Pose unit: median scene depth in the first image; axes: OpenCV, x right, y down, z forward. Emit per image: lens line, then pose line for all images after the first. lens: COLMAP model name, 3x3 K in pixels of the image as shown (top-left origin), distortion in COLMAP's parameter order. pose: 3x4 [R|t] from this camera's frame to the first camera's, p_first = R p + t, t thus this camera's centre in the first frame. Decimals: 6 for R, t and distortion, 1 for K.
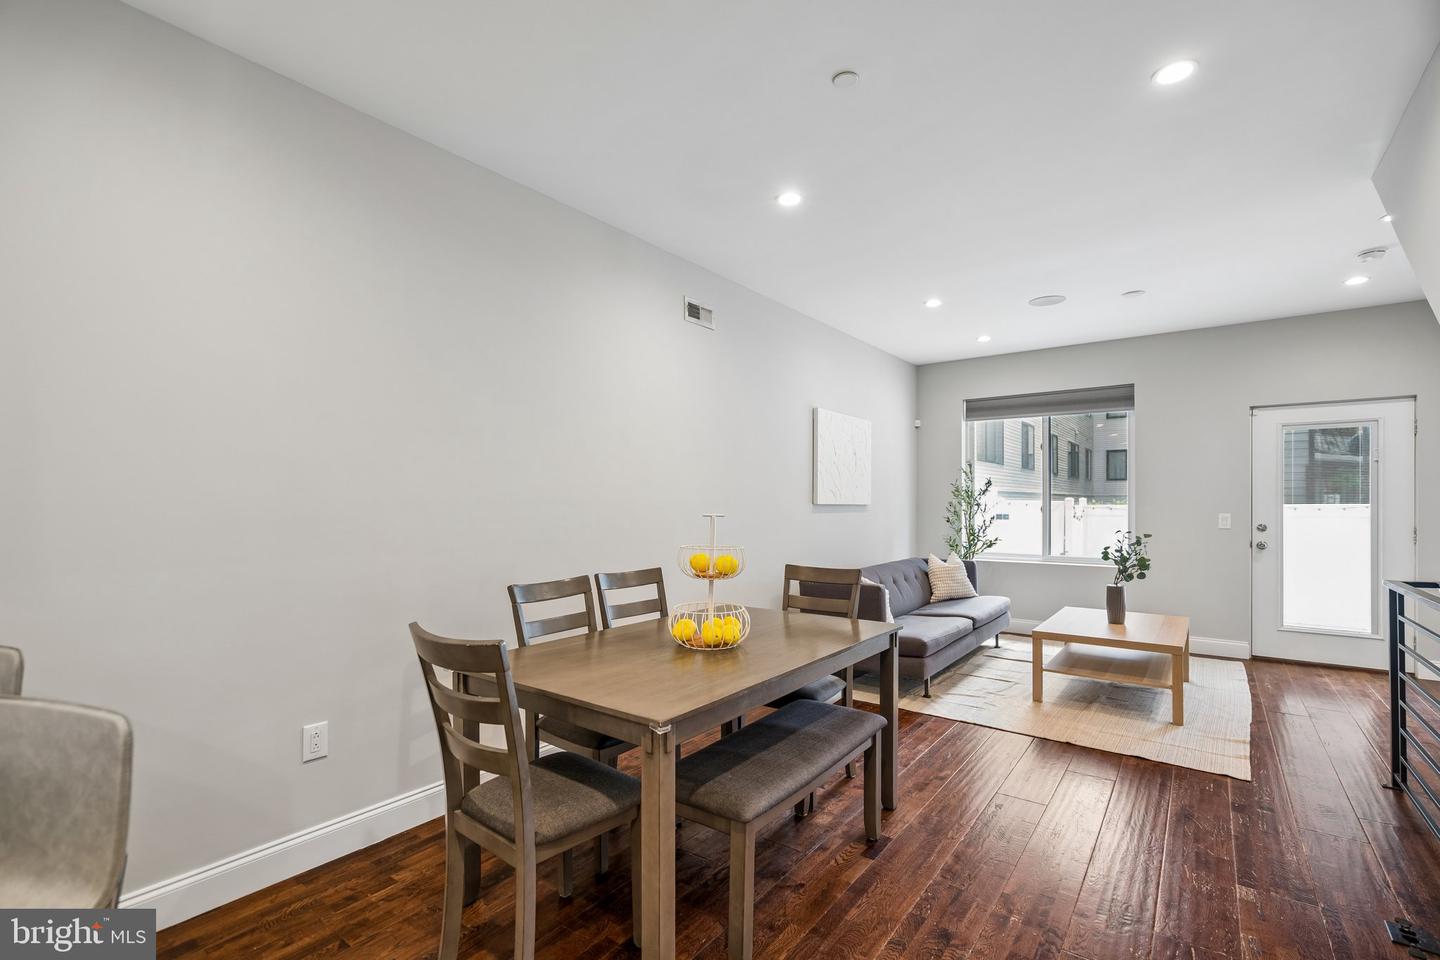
lens RADIAL K [[652.4, 0, 704.7], [0, 652.4, 502.9], [0, 0, 1]] dist [-0.003226, 0.003057]
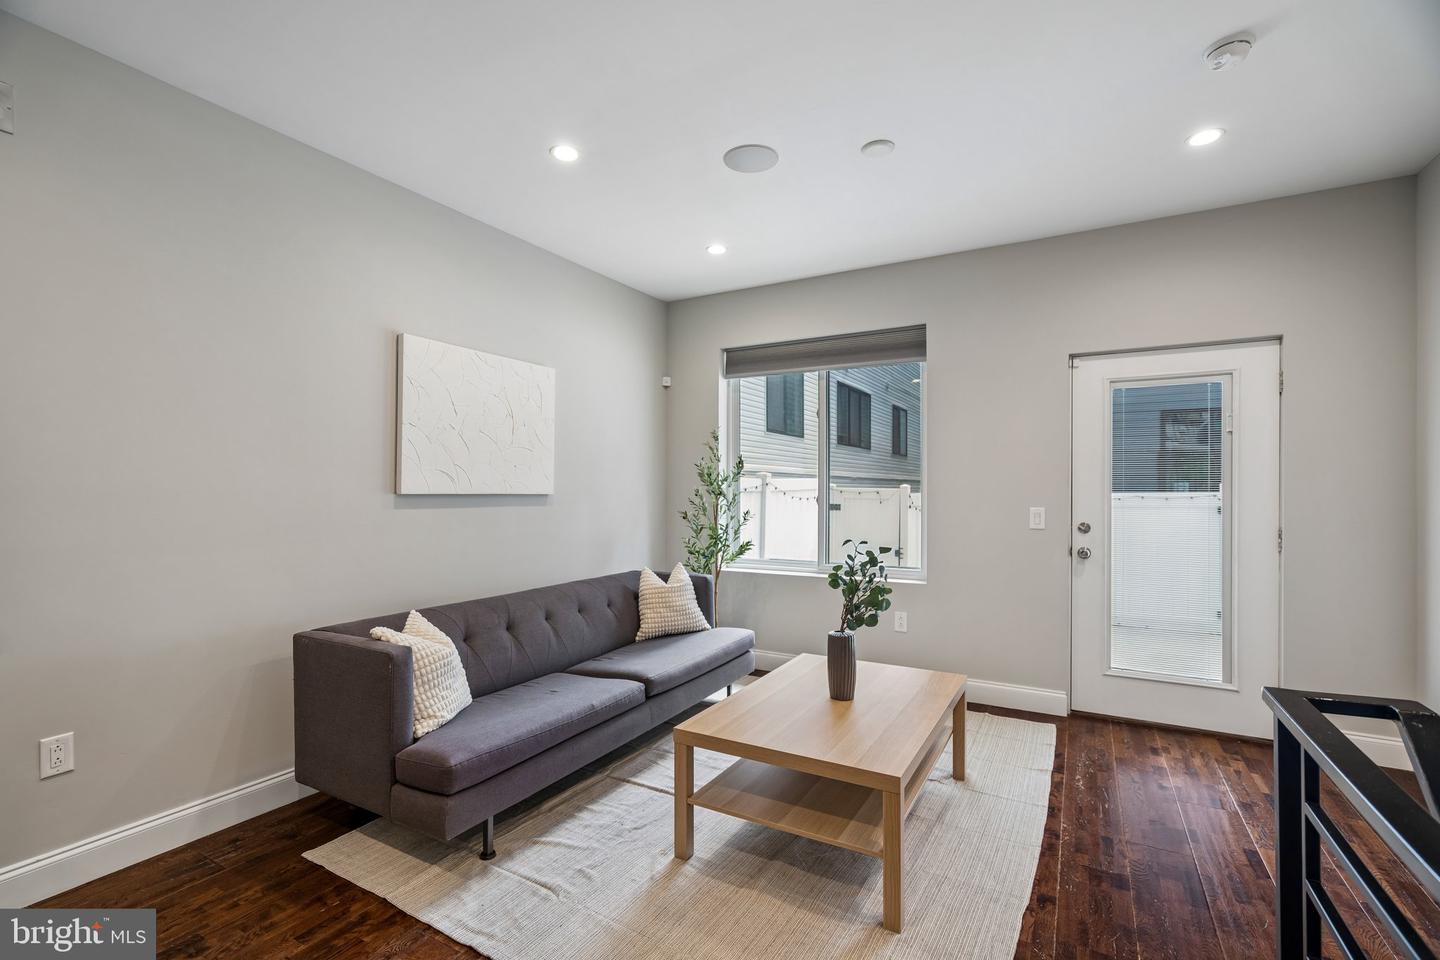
lens RADIAL K [[652.4, 0, 706.0], [0, 652.4, 490.5], [0, 0, 1]] dist [-0.003226, 0.003057]
pose [[0.991207, 0.001732, 0.132306, 0.359480], [-0.001885, 0.999998, 0.001031, -0.002237], [-0.132304, -0.001271, 0.991208, 0.360024]]
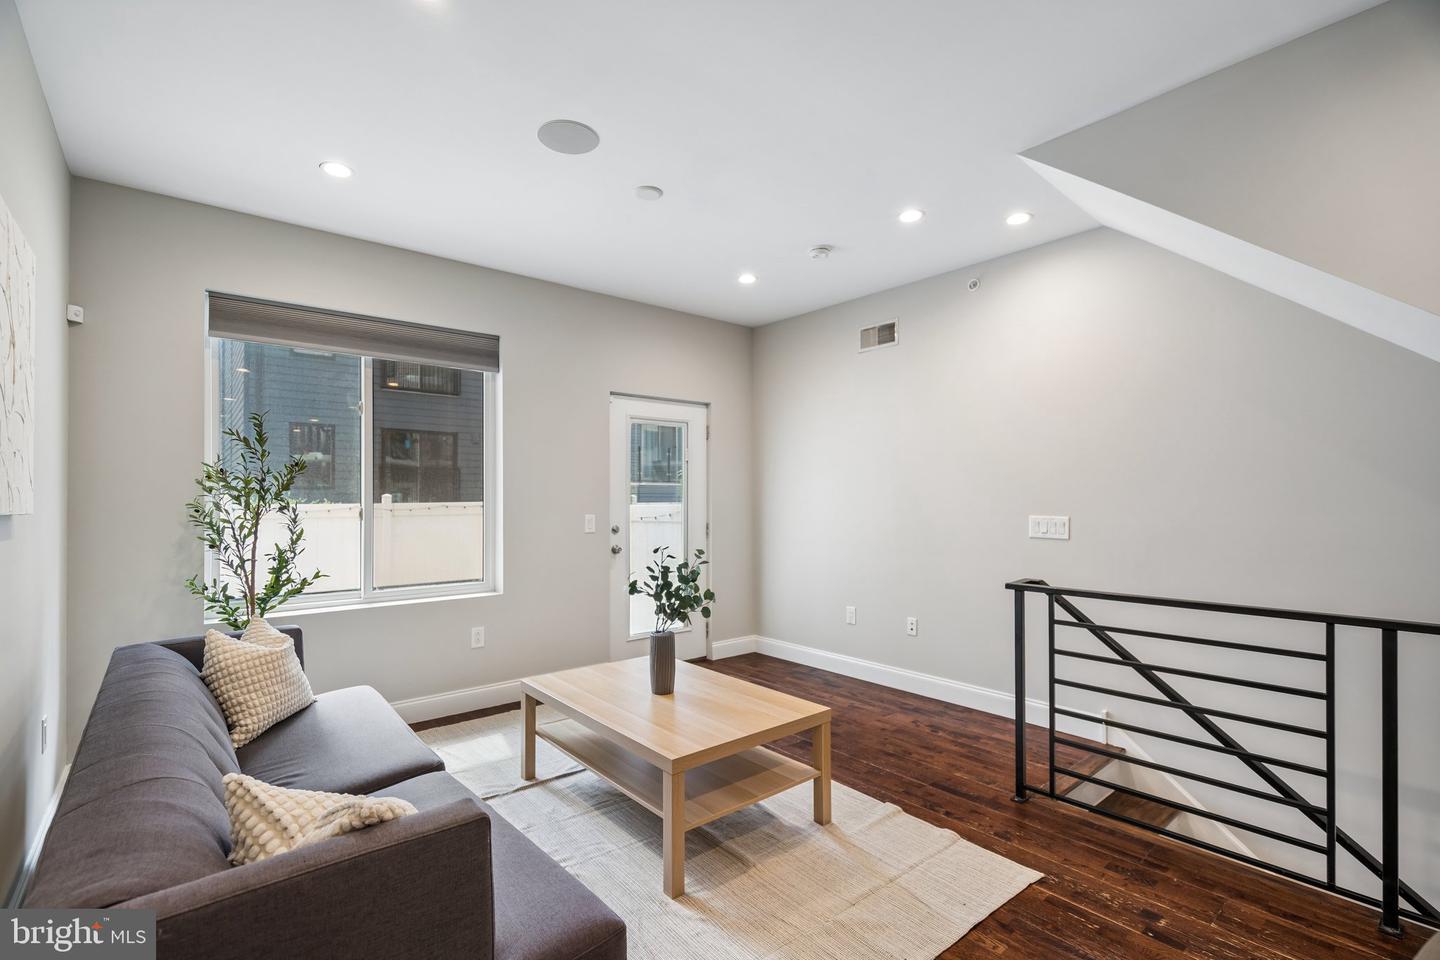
lens RADIAL K [[652.4, 0, 715.6], [0, 652.4, 491.5], [0, 0, 1]] dist [-0.003226, 0.003057]
pose [[0.213700, 0.010381, 0.976844, 0.013410], [0.005868, 0.999912, -0.011909, -0.002646], [-0.976882, 0.008277, 0.213620, 0.676760]]
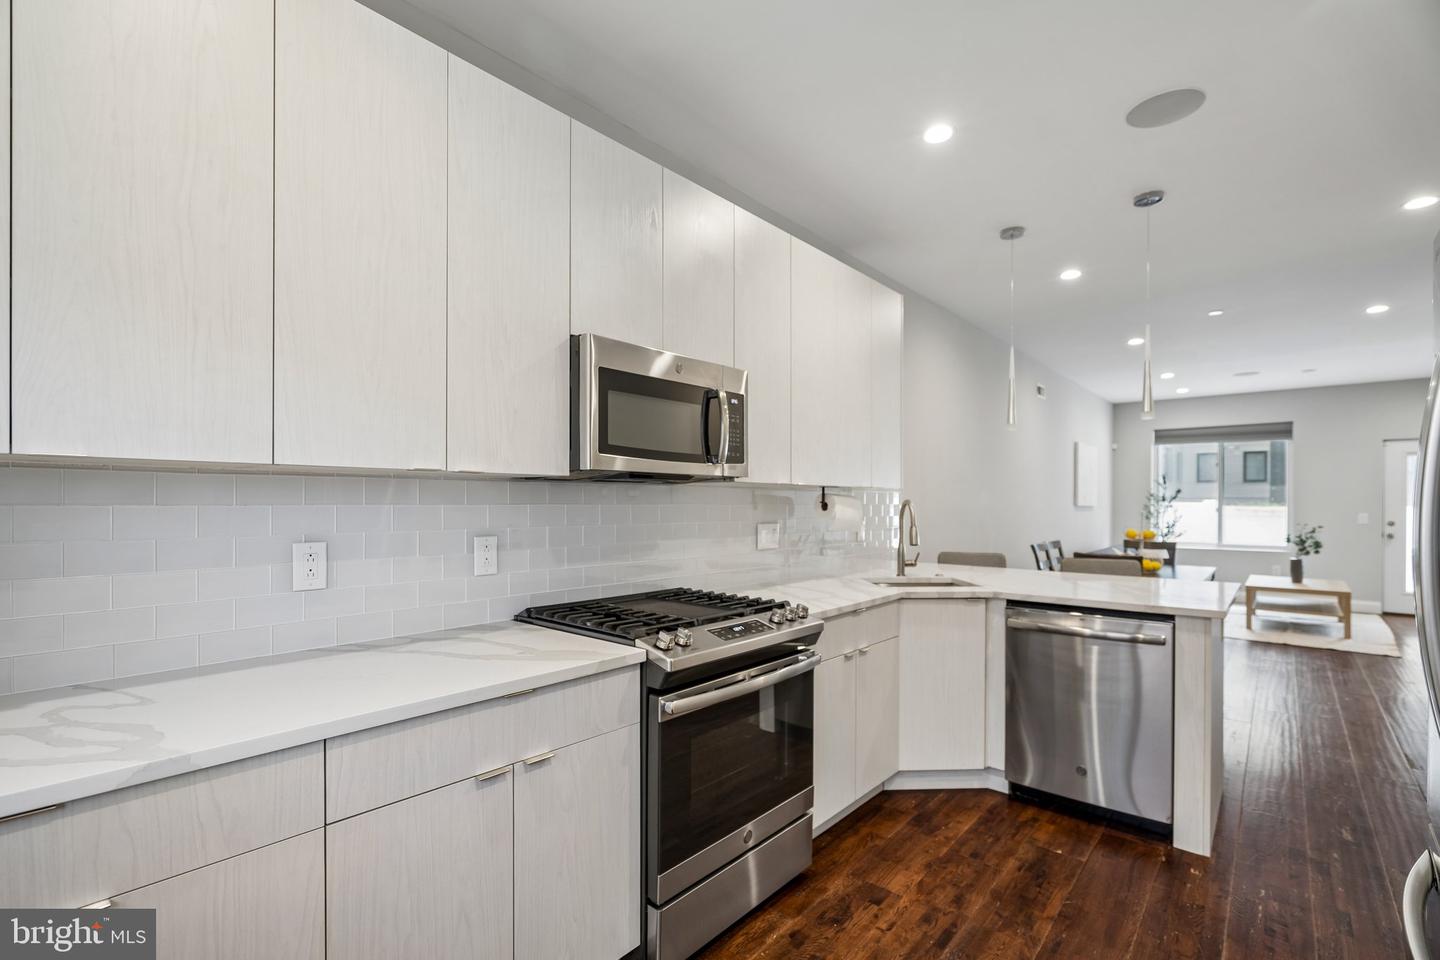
lens RADIAL K [[652.4, 0, 715.0], [0, 652.4, 505.0], [0, 0, 1]] dist [-0.003226, 0.003057]
pose [[0.998143, 0.003914, -0.060795, -0.555779], [-0.003827, 0.999991, 0.001551, 0.000462], [0.060800, -0.001316, 0.998149, -0.536963]]
